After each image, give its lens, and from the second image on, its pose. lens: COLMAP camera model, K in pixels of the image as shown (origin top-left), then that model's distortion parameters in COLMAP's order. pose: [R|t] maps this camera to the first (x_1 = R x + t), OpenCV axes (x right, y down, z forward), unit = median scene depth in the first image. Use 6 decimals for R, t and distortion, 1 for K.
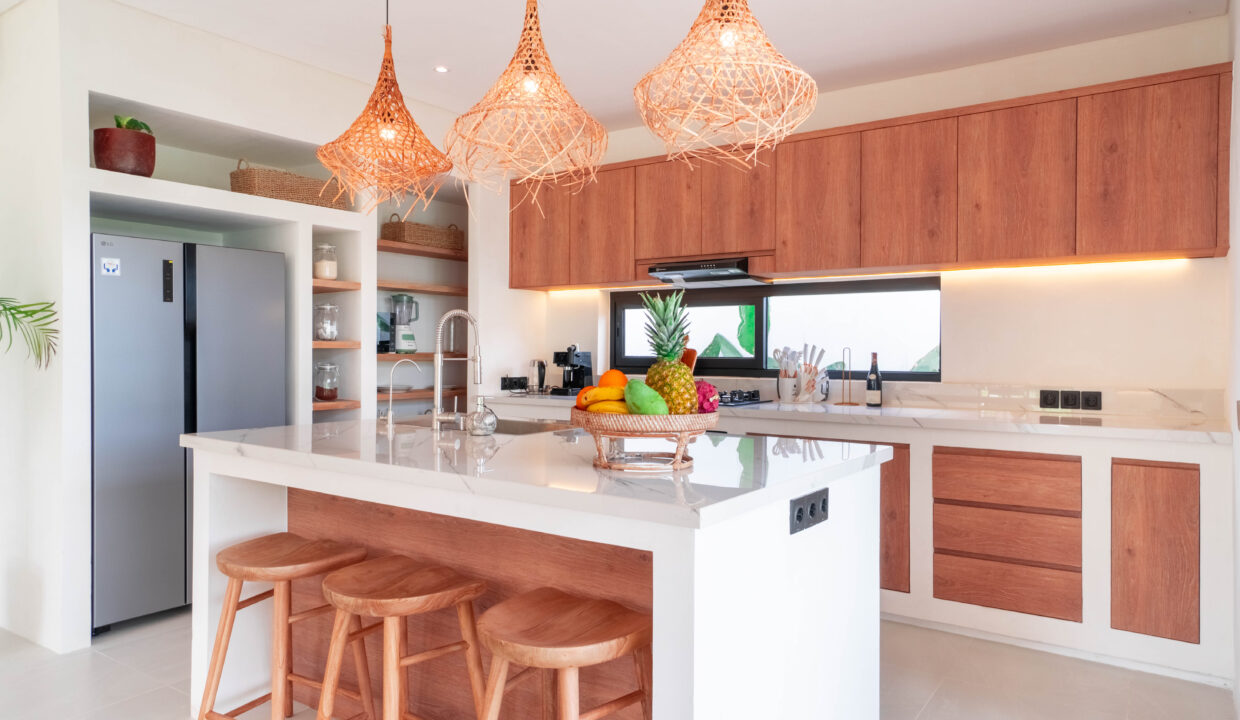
lens RADIAL K [[784.7, 0, 620.0], [0, 784.7, 360.0], [0, 0, 1]] dist [-0.000616, -0.000029]
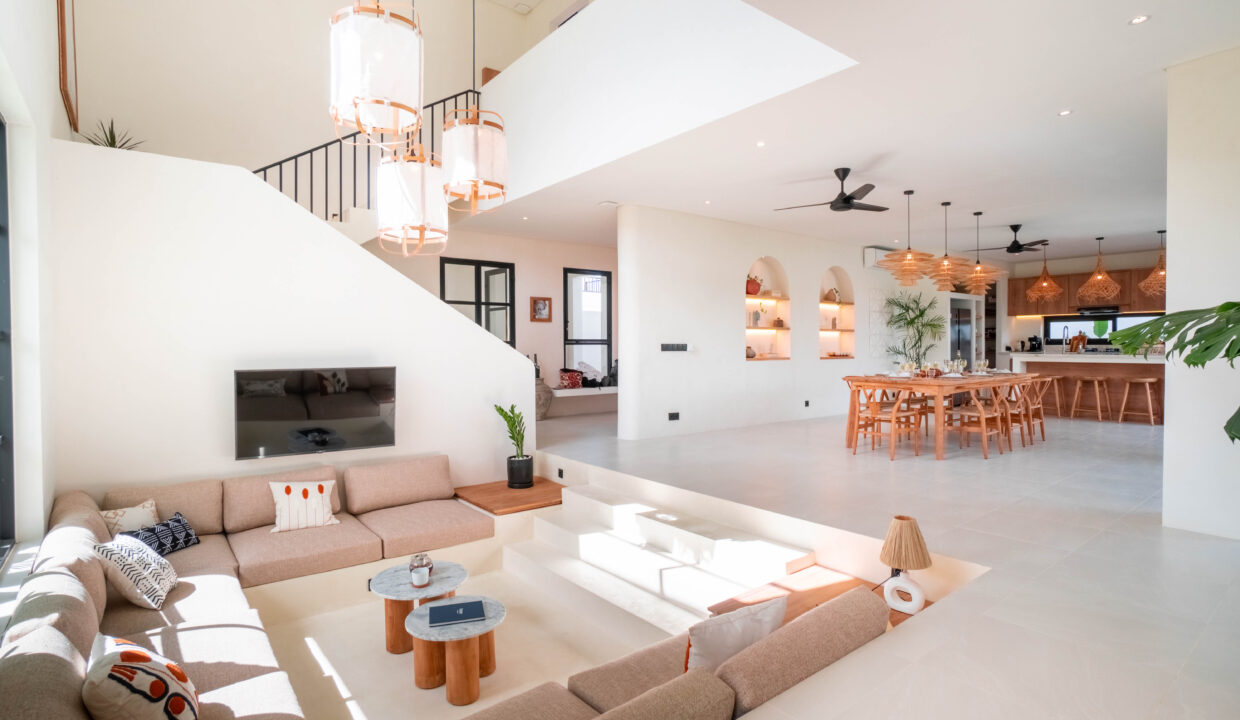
lens RADIAL K [[610.9, 0, 620.0], [0, 610.9, 360.0], [0, 0, 1]] dist [0.001228, 0.000343]
pose [[0.960770, -0.001197, -0.277344, -0.924220], [0.005365, 0.999884, 0.014271, 0.033381], [0.277295, -0.015199, 0.960665, -1.651884]]
